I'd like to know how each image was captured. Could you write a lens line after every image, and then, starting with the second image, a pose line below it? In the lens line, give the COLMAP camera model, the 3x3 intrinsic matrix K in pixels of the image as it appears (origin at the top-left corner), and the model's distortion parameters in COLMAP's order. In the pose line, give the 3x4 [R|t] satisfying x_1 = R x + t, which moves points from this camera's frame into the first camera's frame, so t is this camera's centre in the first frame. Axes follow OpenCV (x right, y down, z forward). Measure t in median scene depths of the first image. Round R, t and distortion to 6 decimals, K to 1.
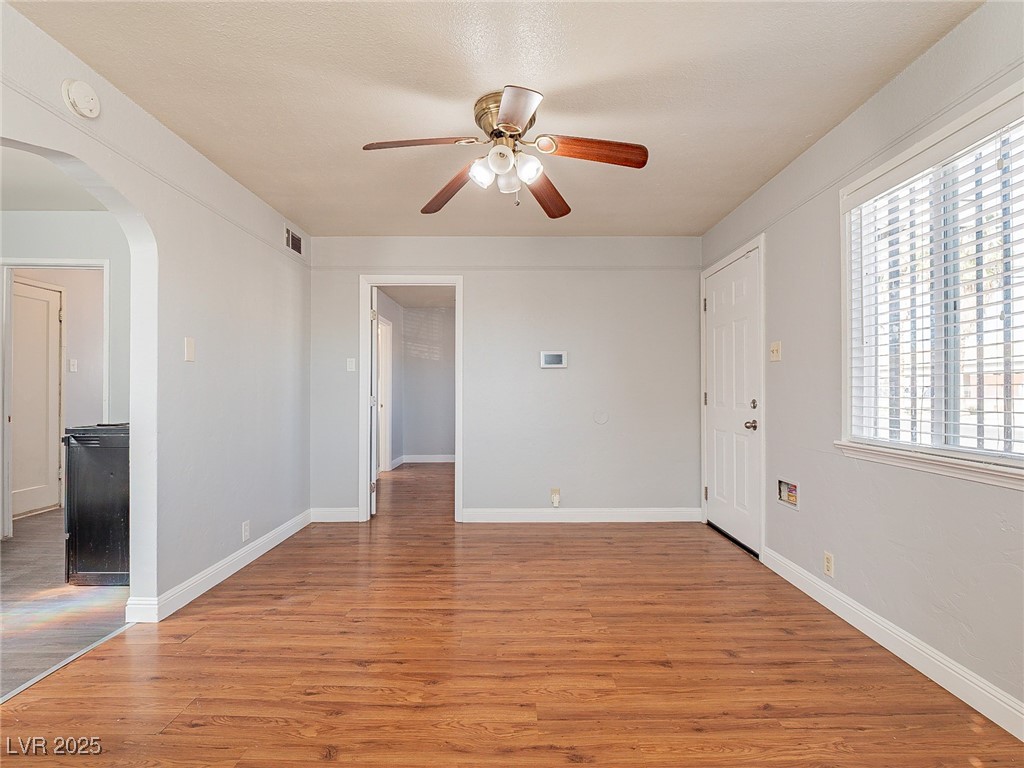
lens RADIAL K [[499.7, 0, 514.0], [0, 499.7, 388.5], [0, 0, 1]] dist [-0.014512, 0.000376]
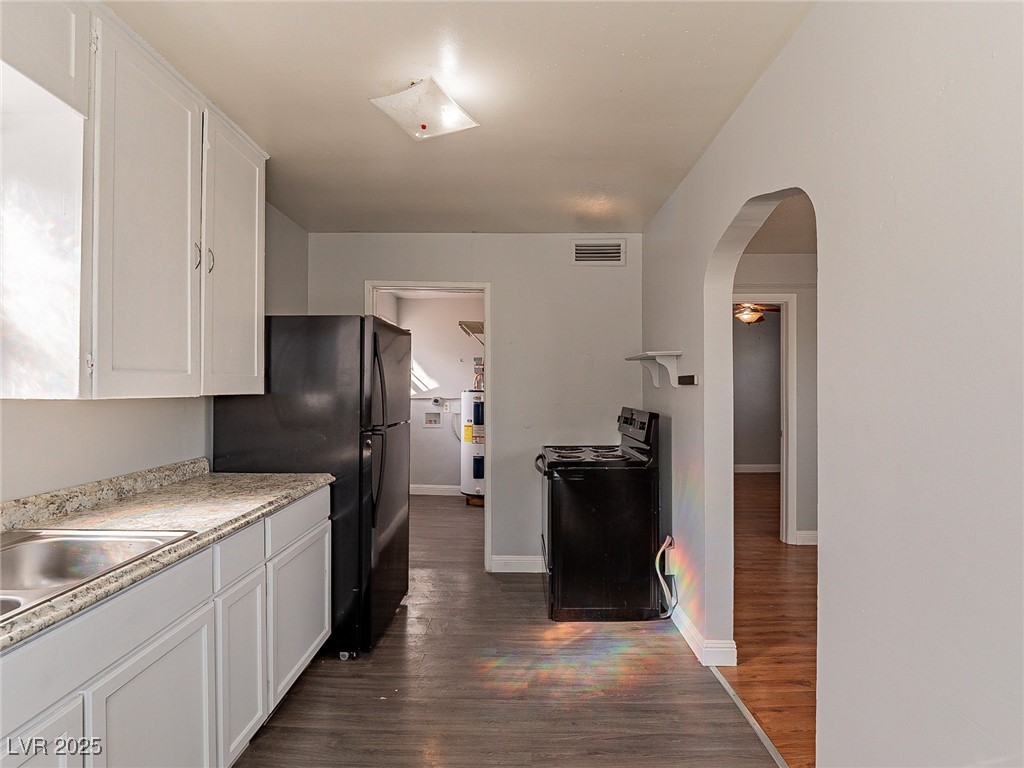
lens RADIAL K [[501.0, 0, 511.1], [0, 501.0, 397.9], [0, 0, 1]] dist [-0.001014, 0.000112]
pose [[0.999869, -0.007914, -0.014119, -0.991482], [0.008052, 0.999920, 0.009750, -0.055623], [0.014040, -0.009862, 0.999853, 0.015318]]
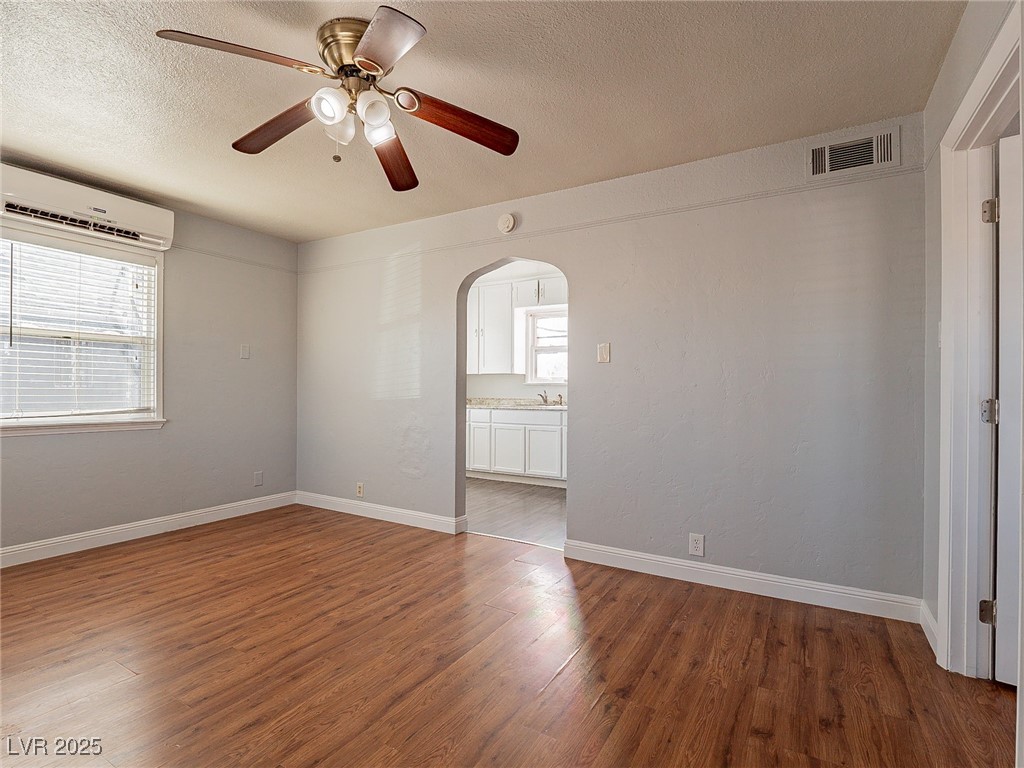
lens RADIAL K [[499.7, 0, 514.0], [0, 499.7, 388.5], [0, 0, 1]] dist [-0.014512, 0.000376]
pose [[-0.510261, -0.003394, -0.860013, 0.465319], [-0.000914, 0.999994, -0.003404, 0.010514], [0.860019, -0.000951, -0.510261, 1.372779]]
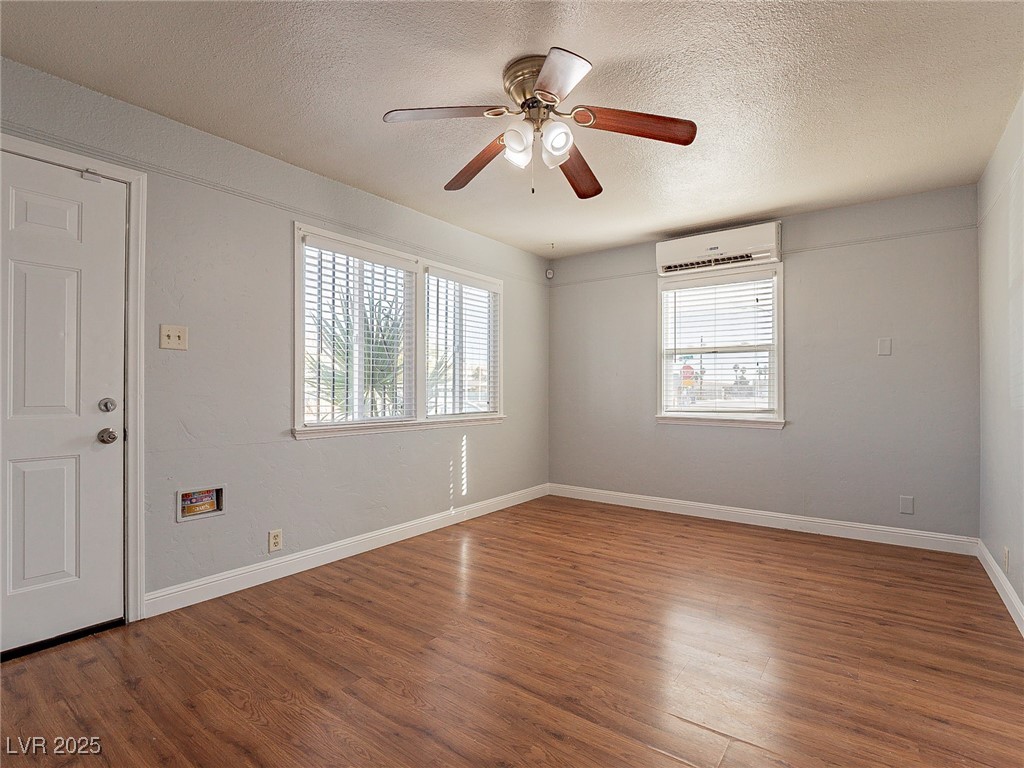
lens RADIAL K [[499.7, 0, 514.0], [0, 499.7, 388.5], [0, 0, 1]] dist [-0.014512, 0.000376]
pose [[-0.799568, 0.001129, 0.600574, -0.442042], [-0.004786, 0.999955, -0.008252, 0.014481], [-0.600556, -0.009472, -0.799527, 1.459334]]
